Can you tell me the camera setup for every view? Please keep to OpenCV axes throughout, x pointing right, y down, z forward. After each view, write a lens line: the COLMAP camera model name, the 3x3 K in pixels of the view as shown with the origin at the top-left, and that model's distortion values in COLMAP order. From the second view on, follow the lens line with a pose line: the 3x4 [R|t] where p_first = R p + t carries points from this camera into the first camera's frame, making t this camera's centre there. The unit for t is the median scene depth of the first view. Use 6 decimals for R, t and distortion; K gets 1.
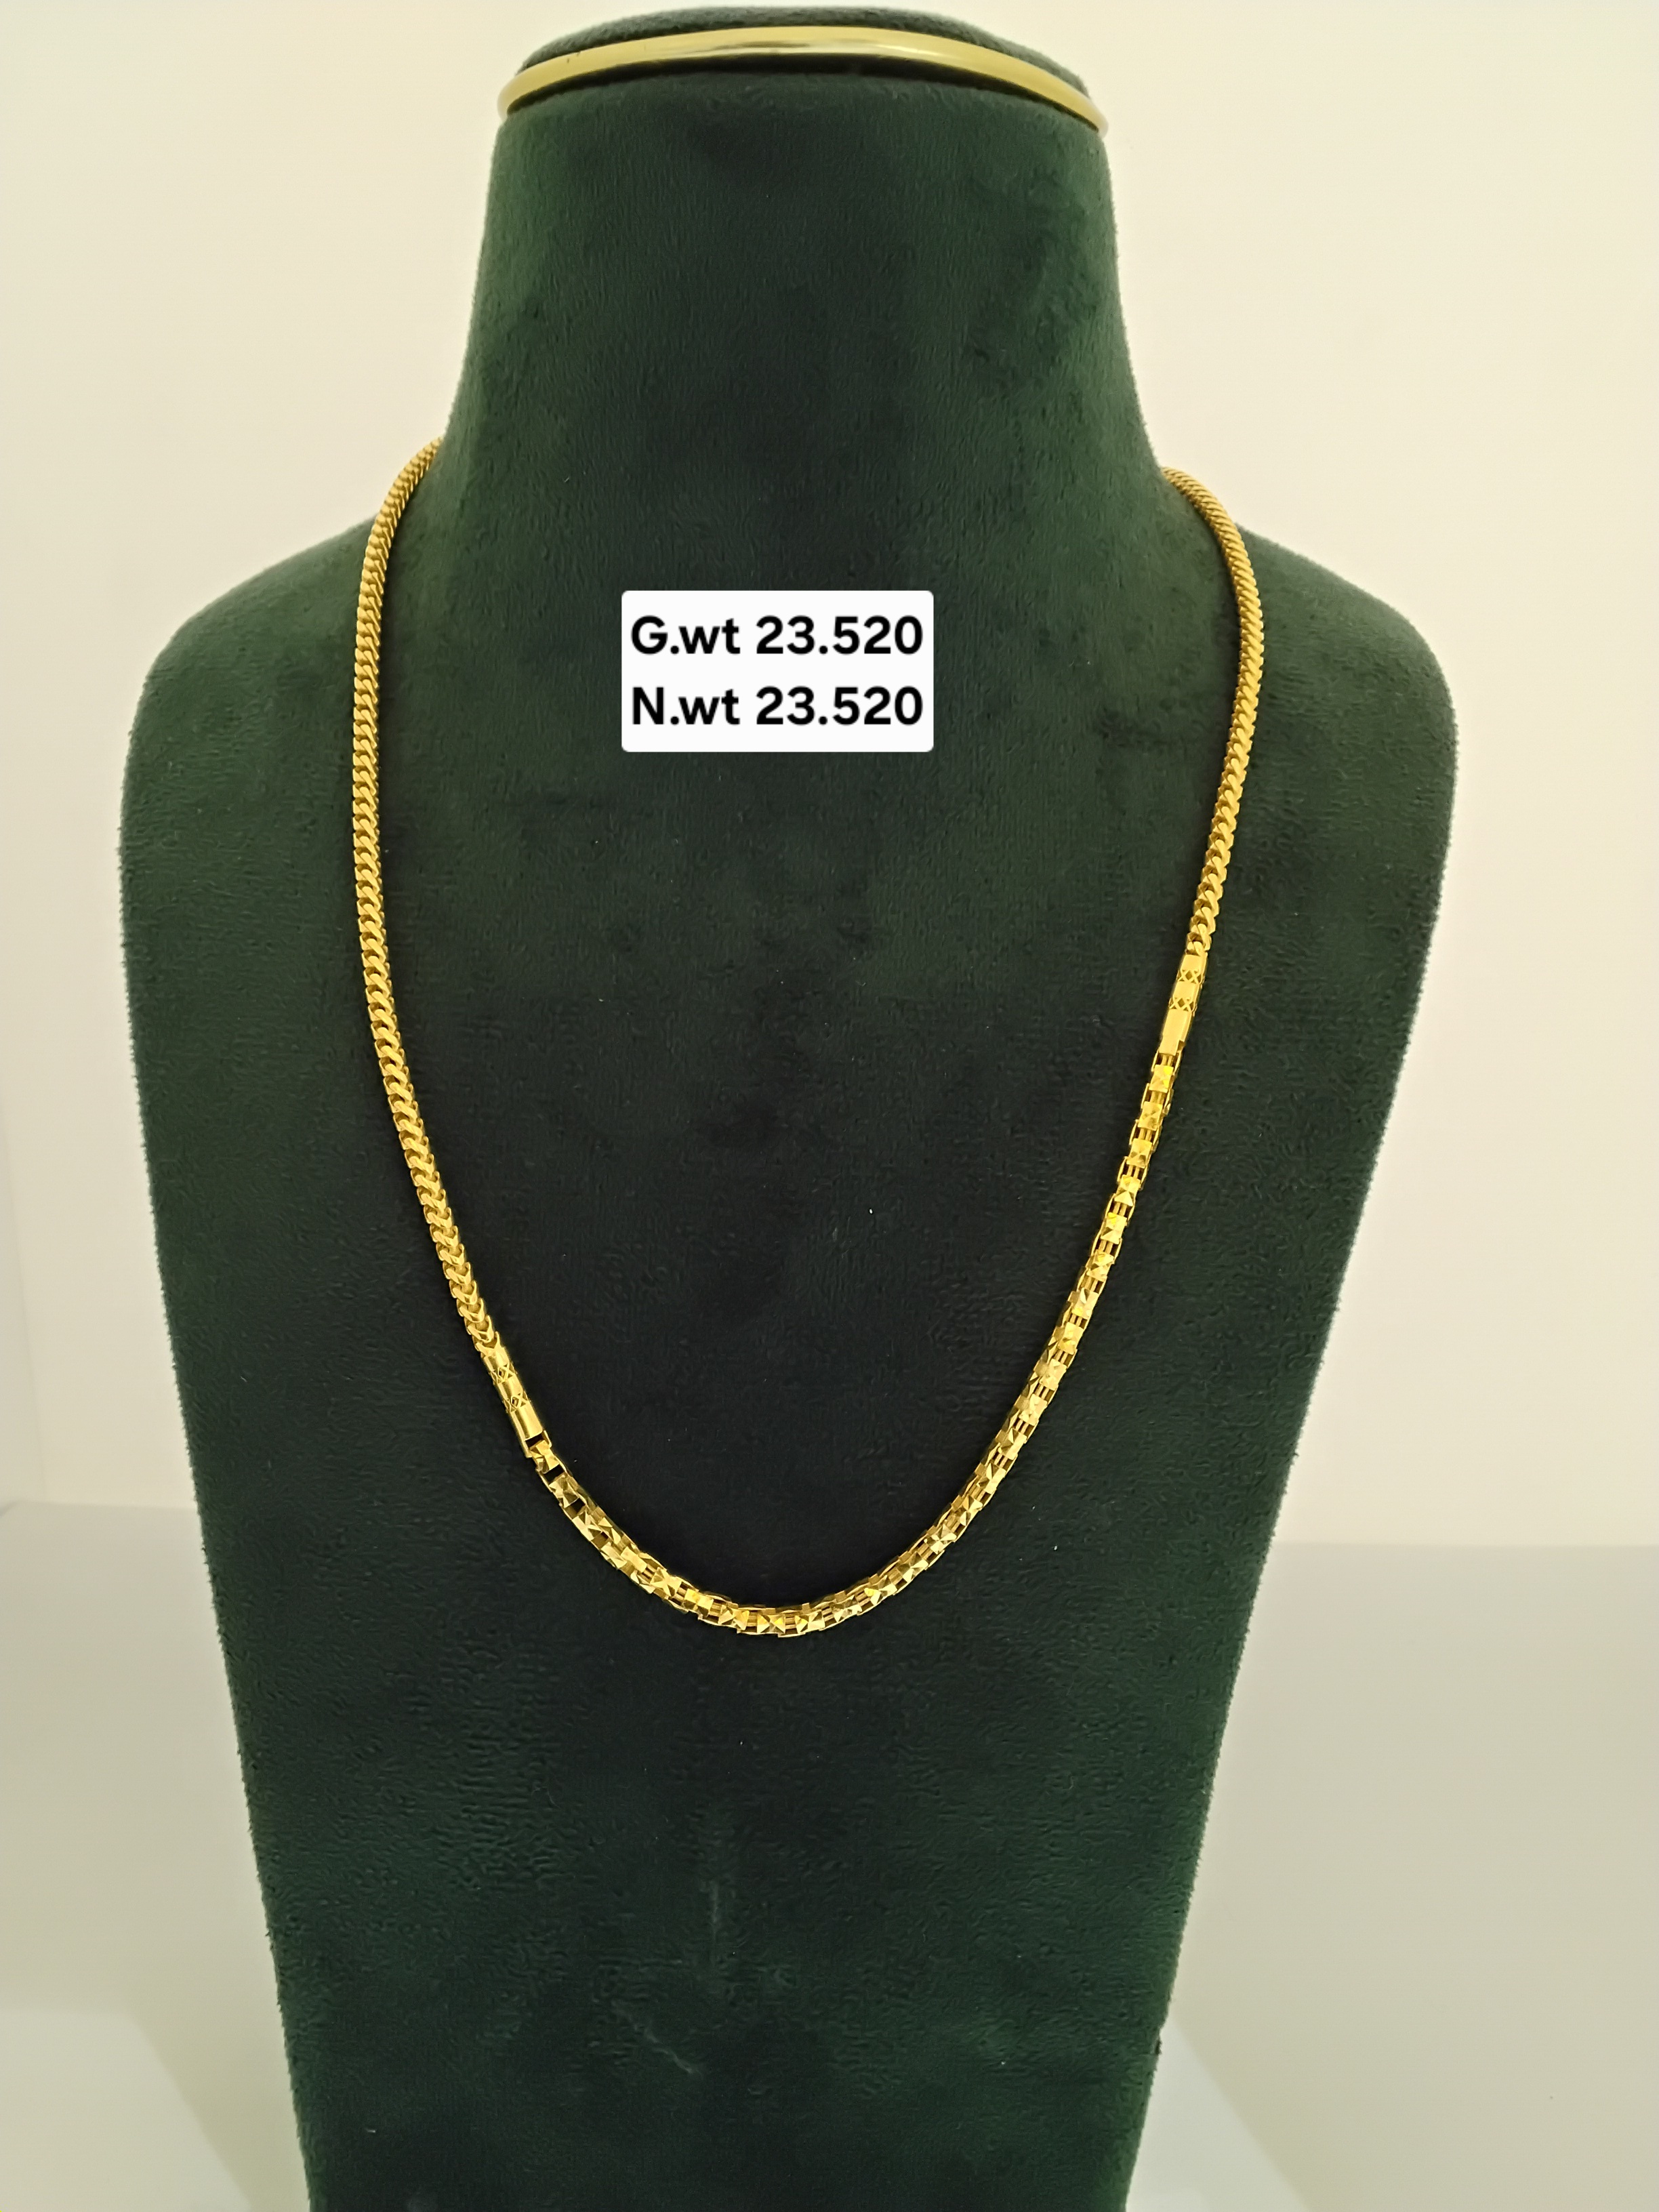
lens RADIAL K [[1750.5, 0, 830.7], [0, 1750.5, 1119.4], [0, 0, 1]] dist [0.109977, -0.185447]
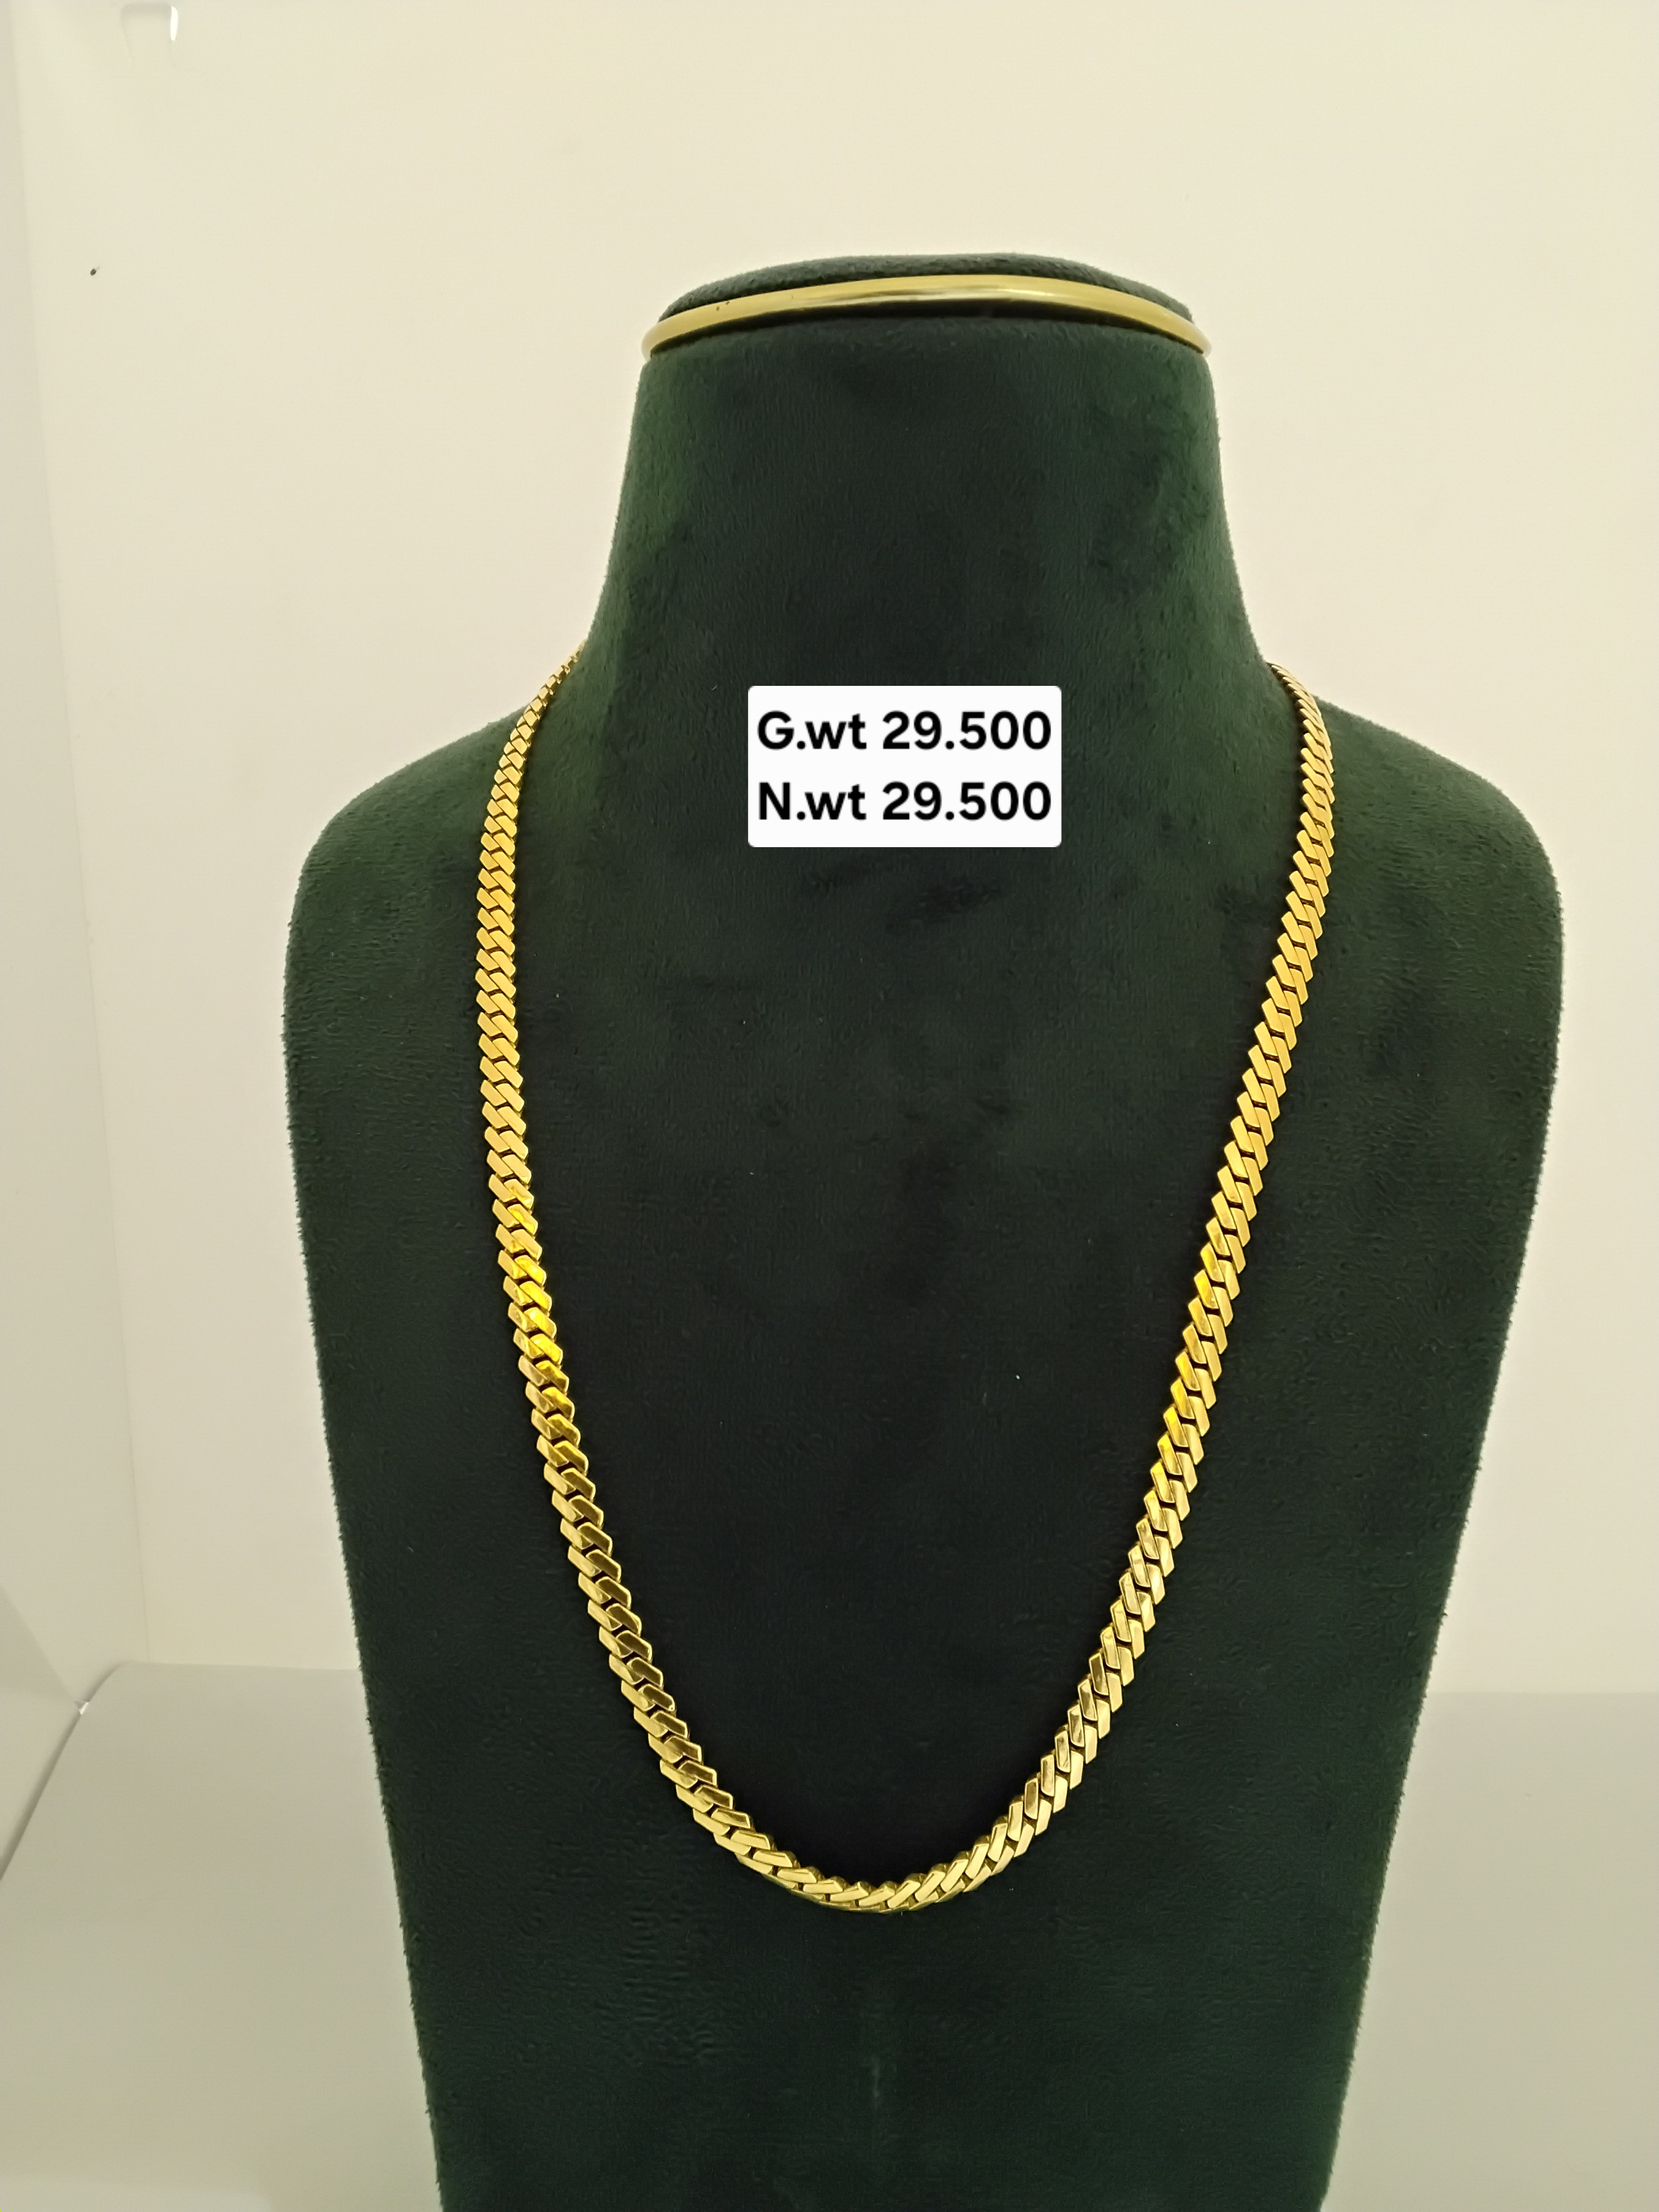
lens RADIAL K [[1750.5, 0, 830.7], [0, 1750.5, 1119.4], [0, 0, 1]] dist [0.109977, -0.185447]
pose [[0.999710, -0.016030, -0.017992, -0.063460], [0.014656, 0.997145, -0.074079, -0.021920], [0.019129, 0.073794, 0.997090, -0.036631]]
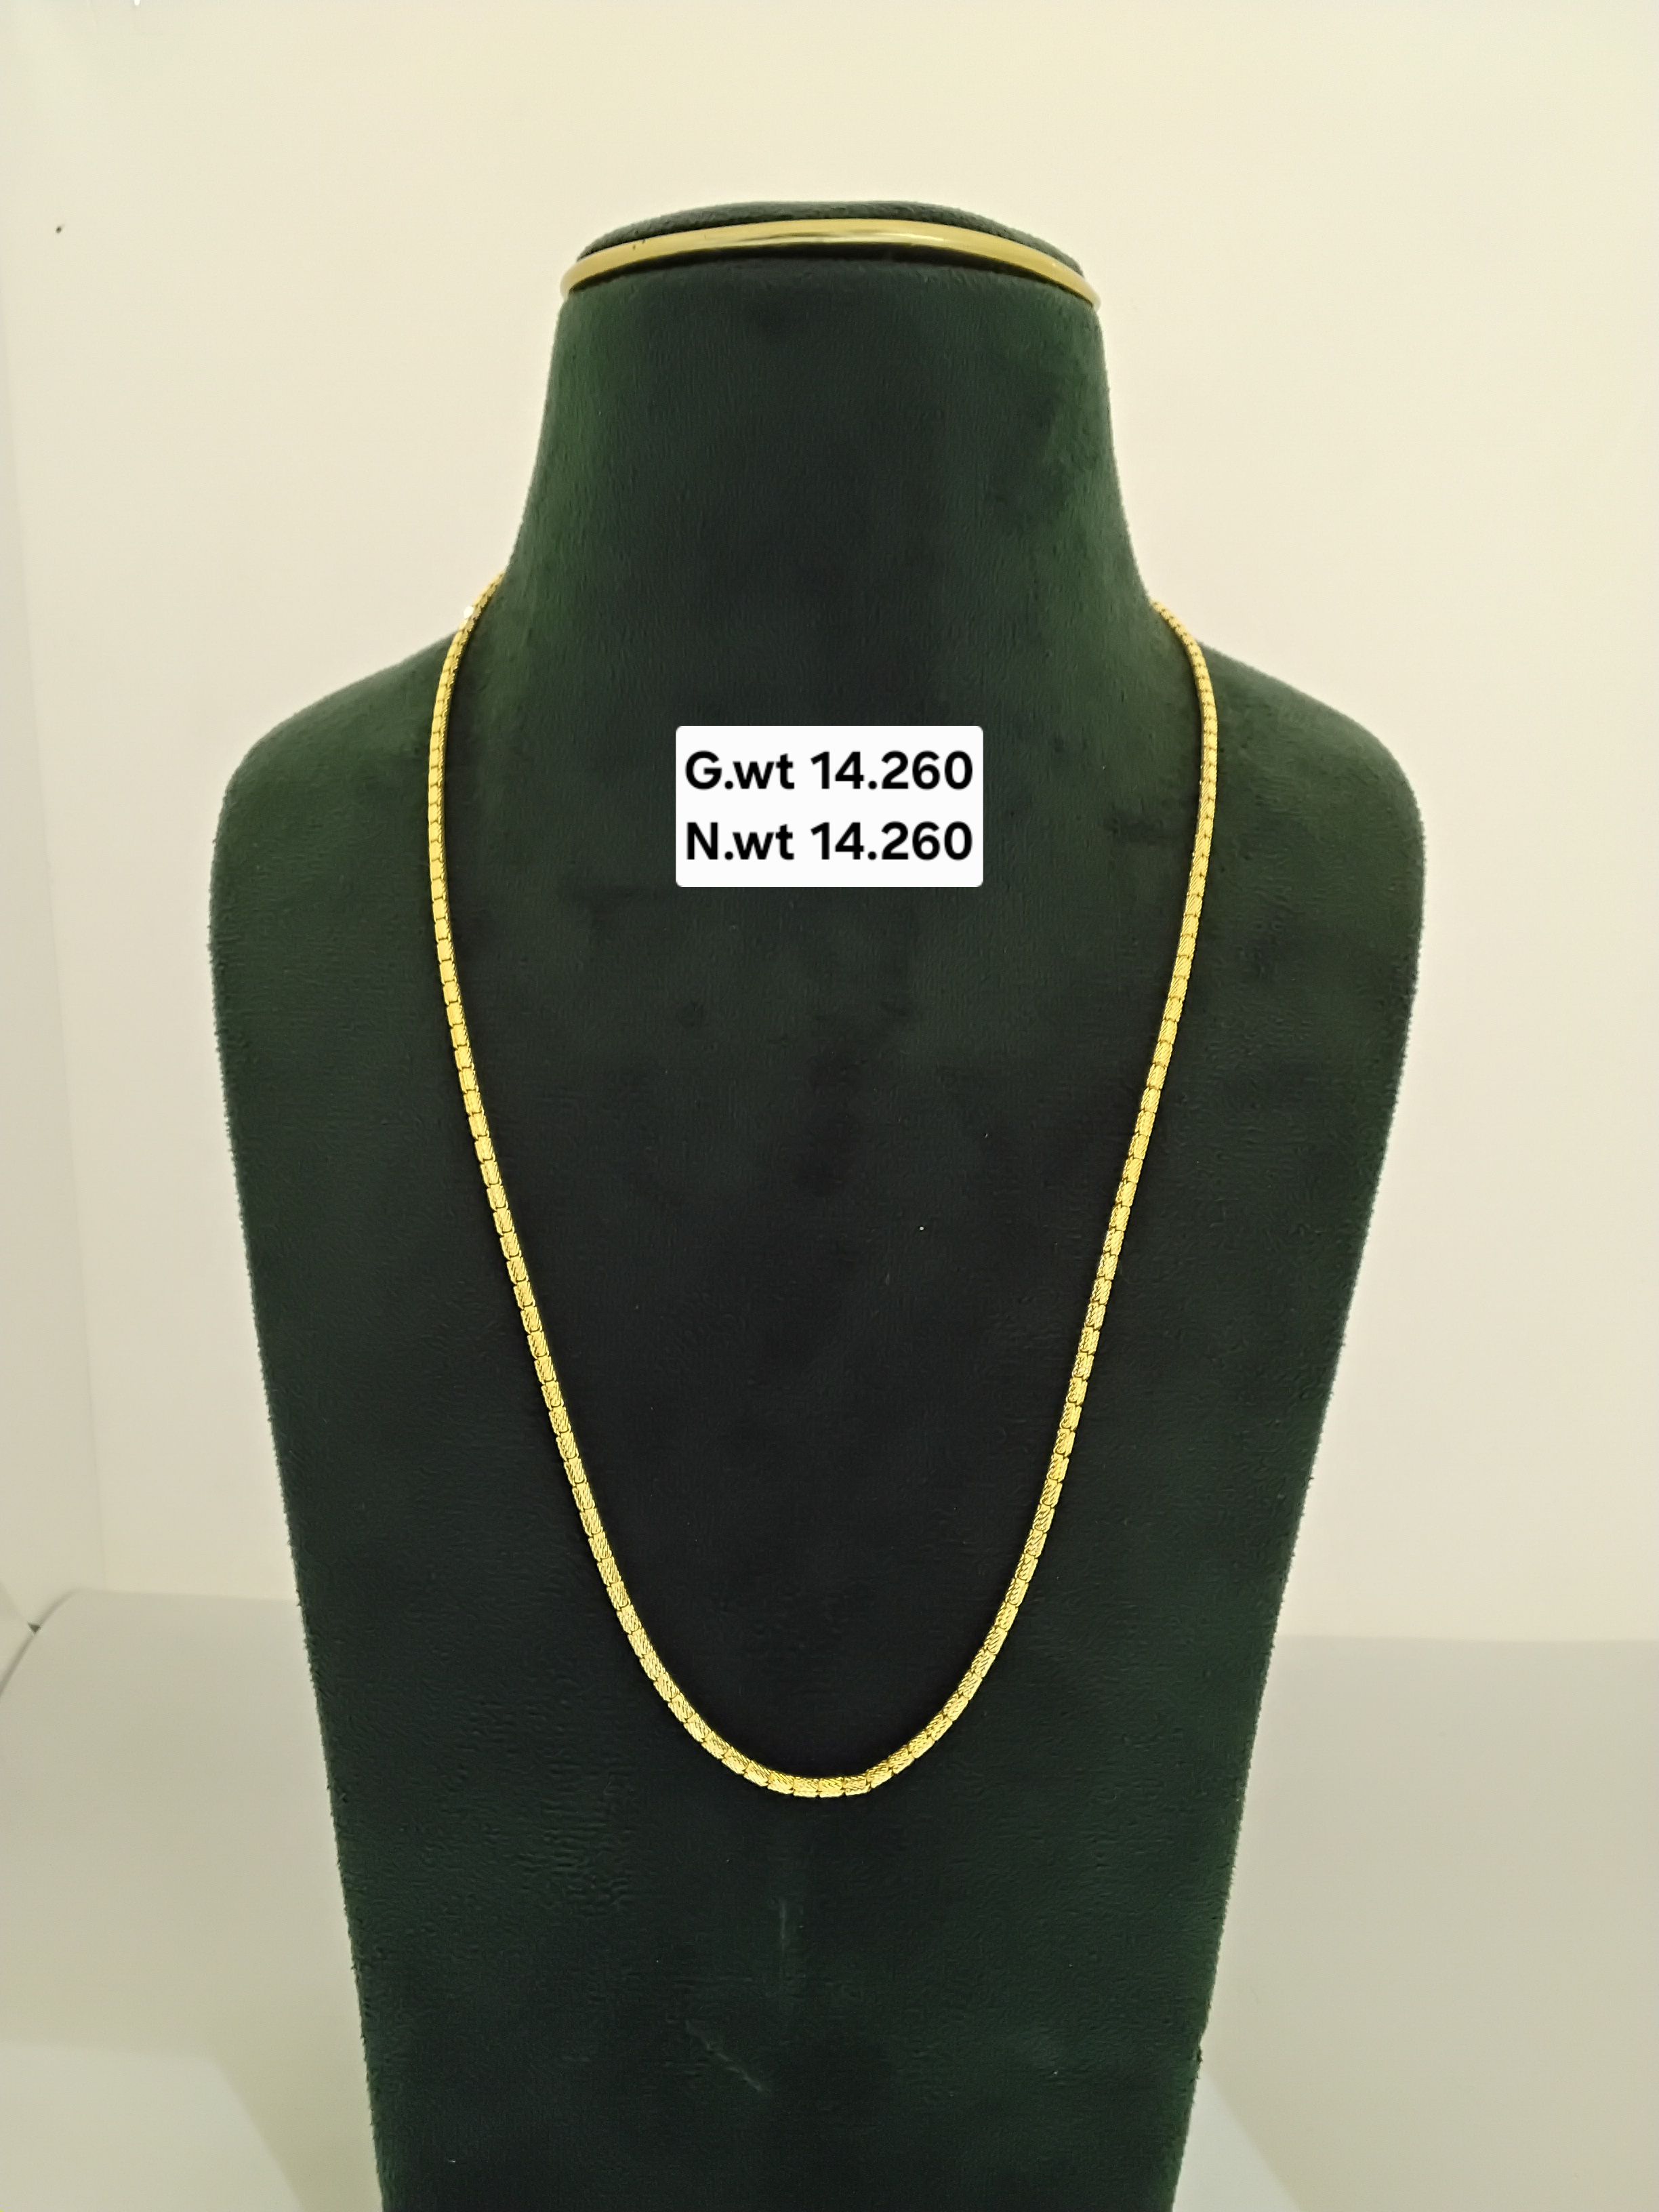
lens RADIAL K [[1758.5, 0, 829.9], [0, 1758.5, 1122.4], [0, 0, 1]] dist [0.107456, -0.187317]
pose [[0.999293, -0.014646, 0.034623, -0.066612], [0.017169, 0.997130, -0.073731, 0.045802], [-0.033444, 0.074273, 0.996677, -0.094202]]
